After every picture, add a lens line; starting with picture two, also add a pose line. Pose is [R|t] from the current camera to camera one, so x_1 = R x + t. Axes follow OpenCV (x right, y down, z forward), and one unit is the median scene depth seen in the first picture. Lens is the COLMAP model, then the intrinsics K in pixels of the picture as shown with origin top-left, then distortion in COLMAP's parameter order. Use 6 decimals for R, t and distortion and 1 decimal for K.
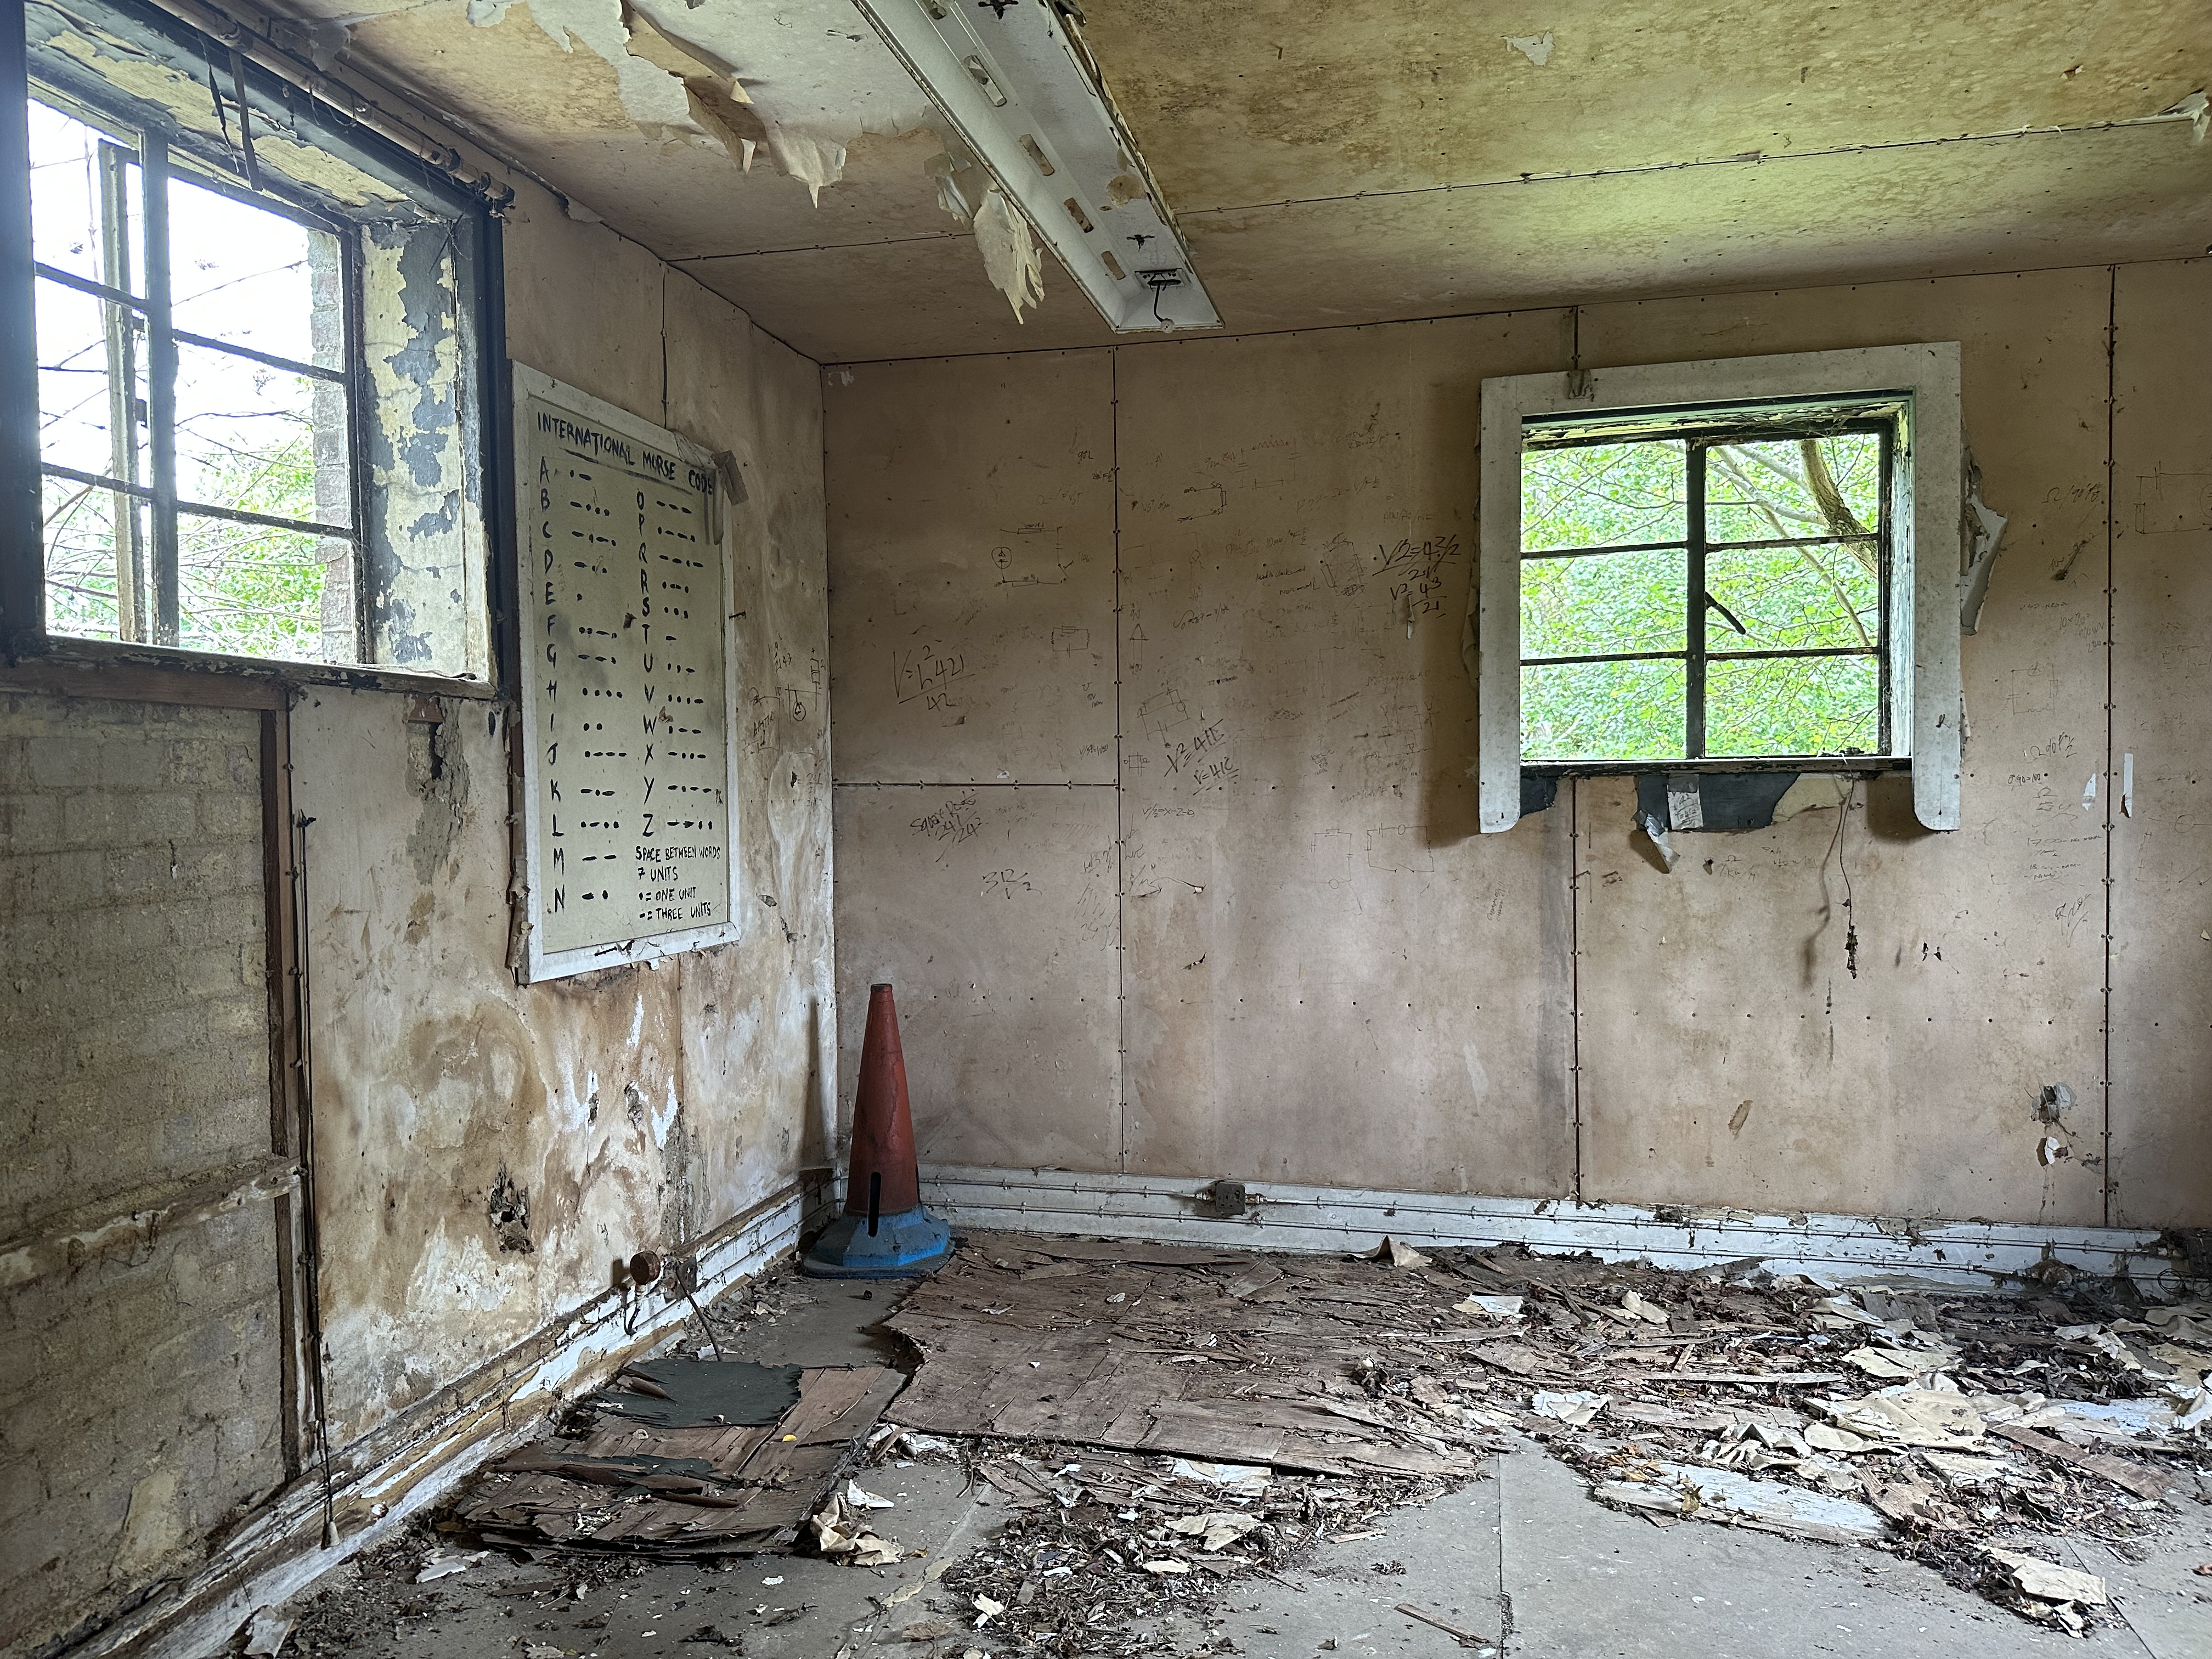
lens RADIAL K [[1558.0, 0, 1101.0], [0, 1558.0, 843.8], [0, 0, 1]] dist [0.024768, -0.075023]
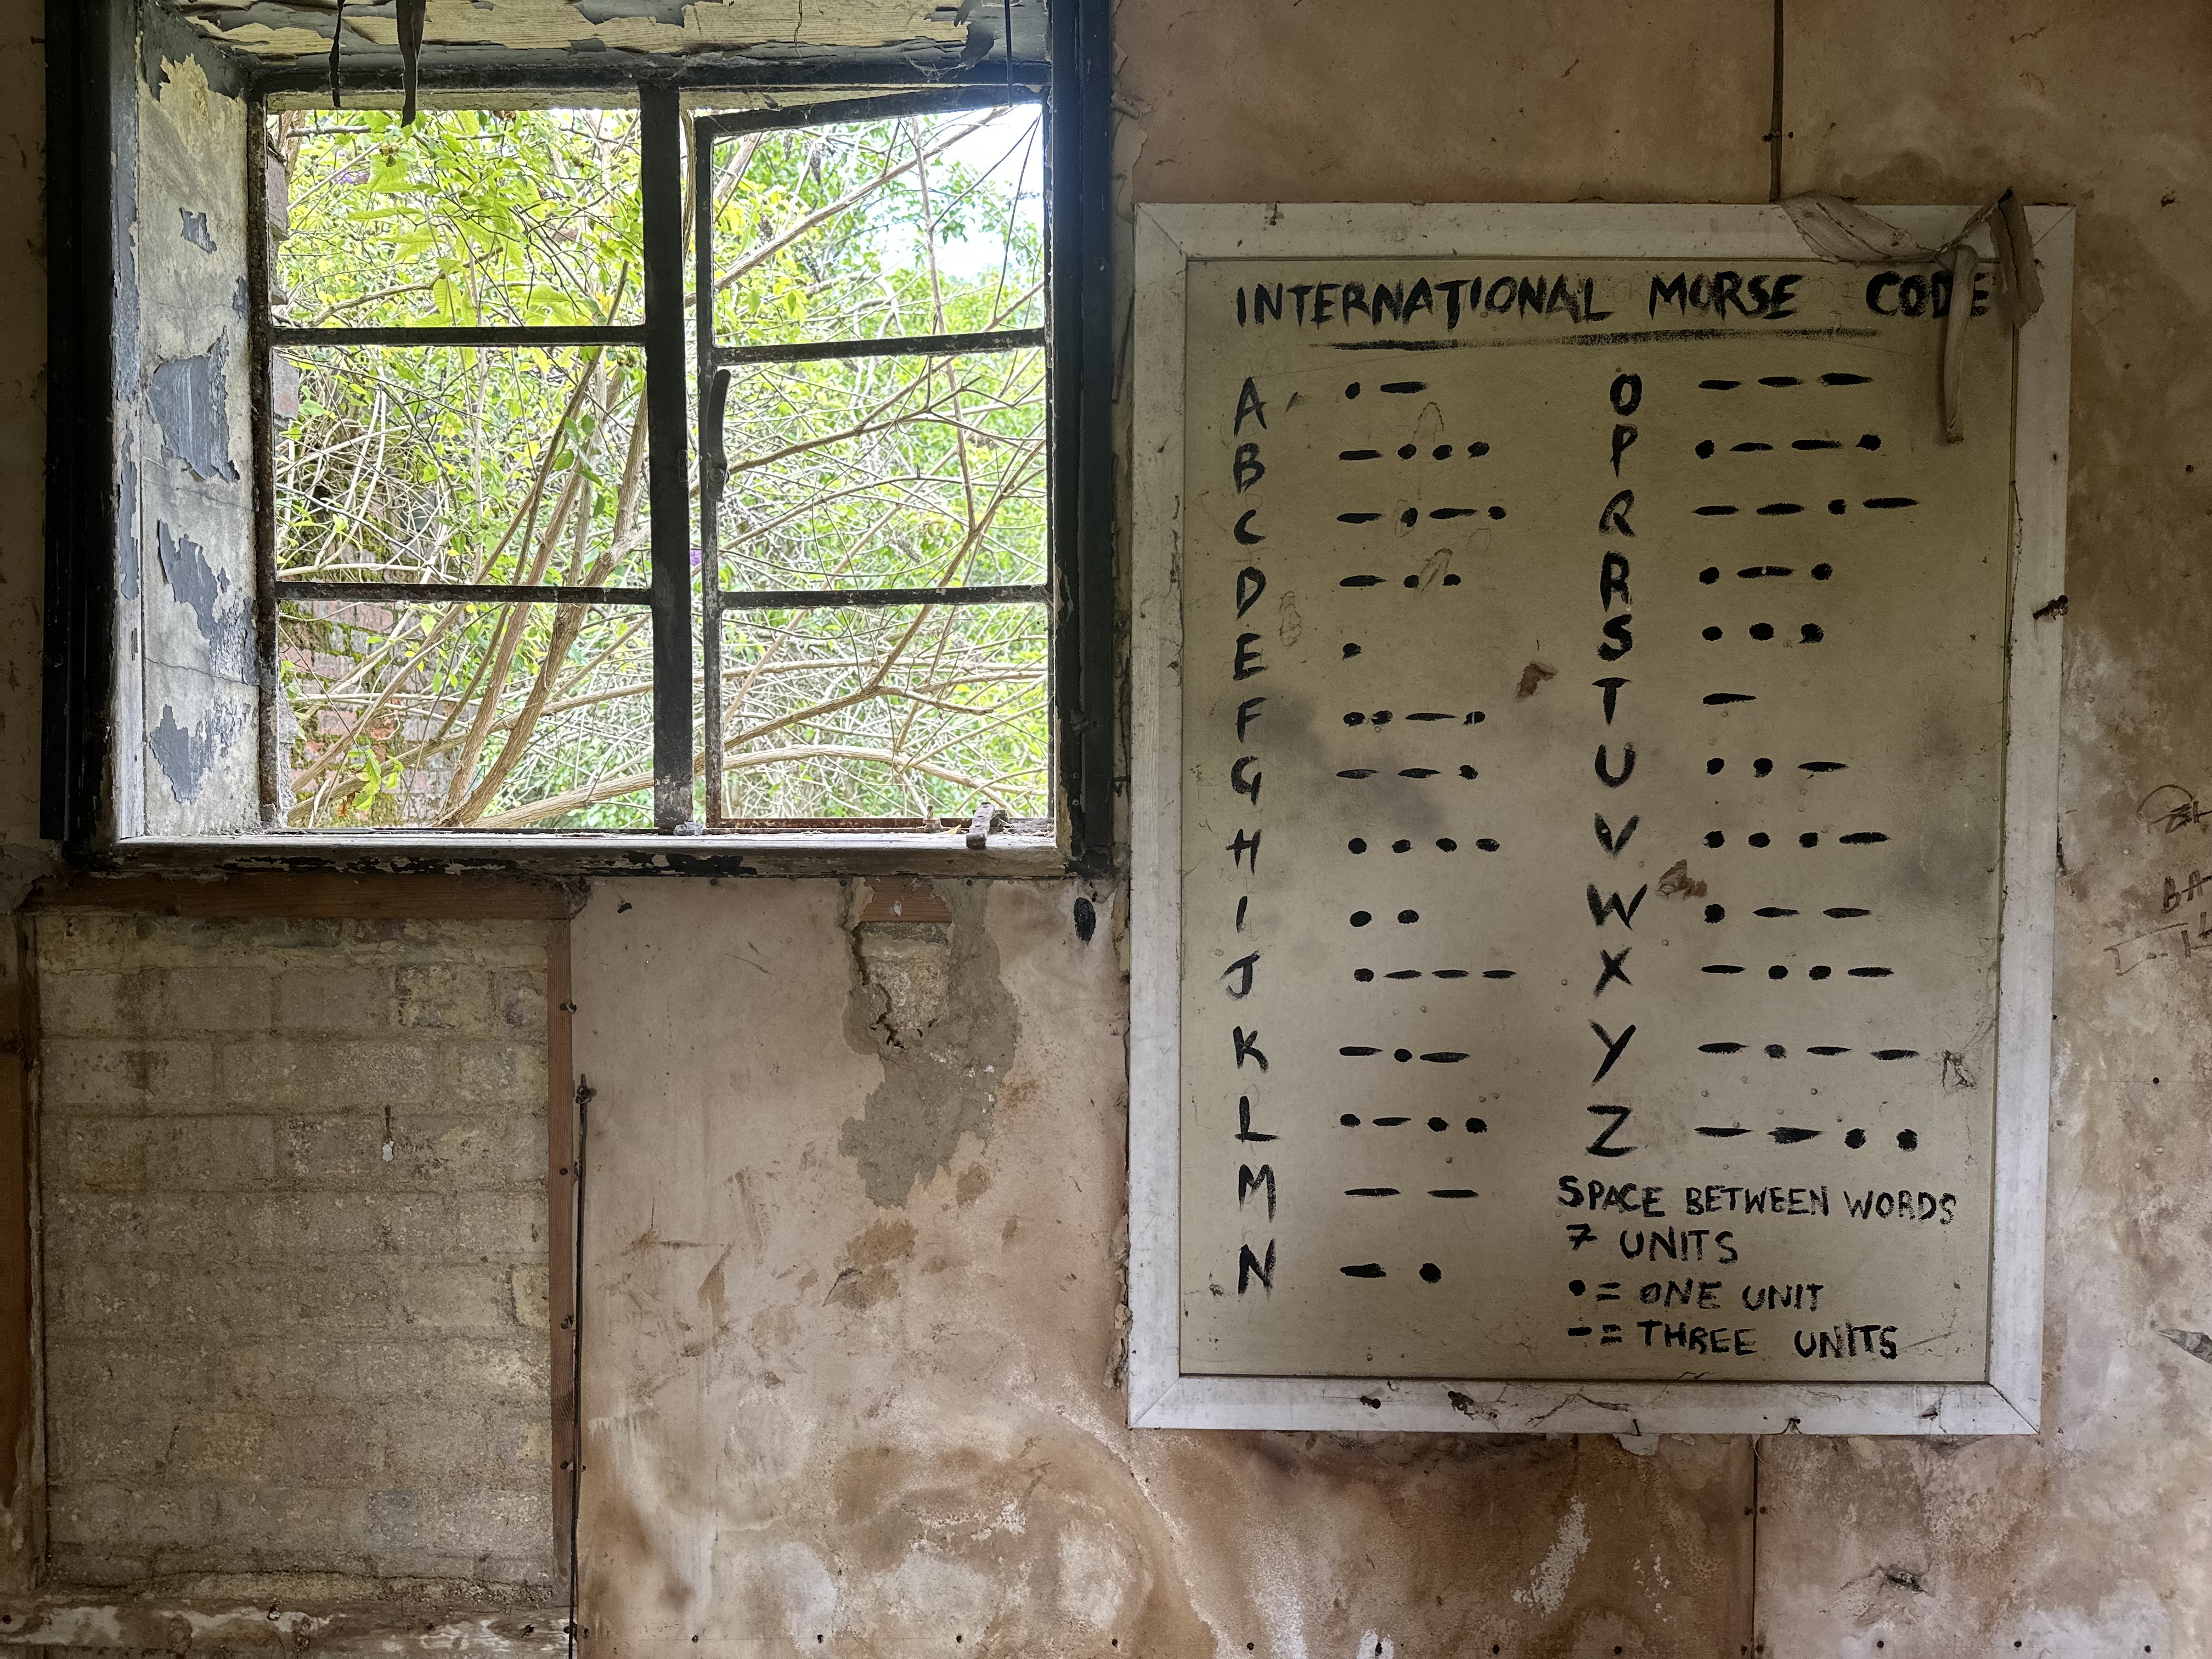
lens RADIAL K [[1535.7, 0, 1106.0], [0, 1535.7, 829.5], [0, 0, 1]] dist [0.050005, -0.065411]
pose [[0.213049, 0.044017, -0.976049, 0.130029], [-0.033319, 0.998731, 0.037767, -0.137524], [0.976473, 0.024475, 0.214246, 0.964020]]
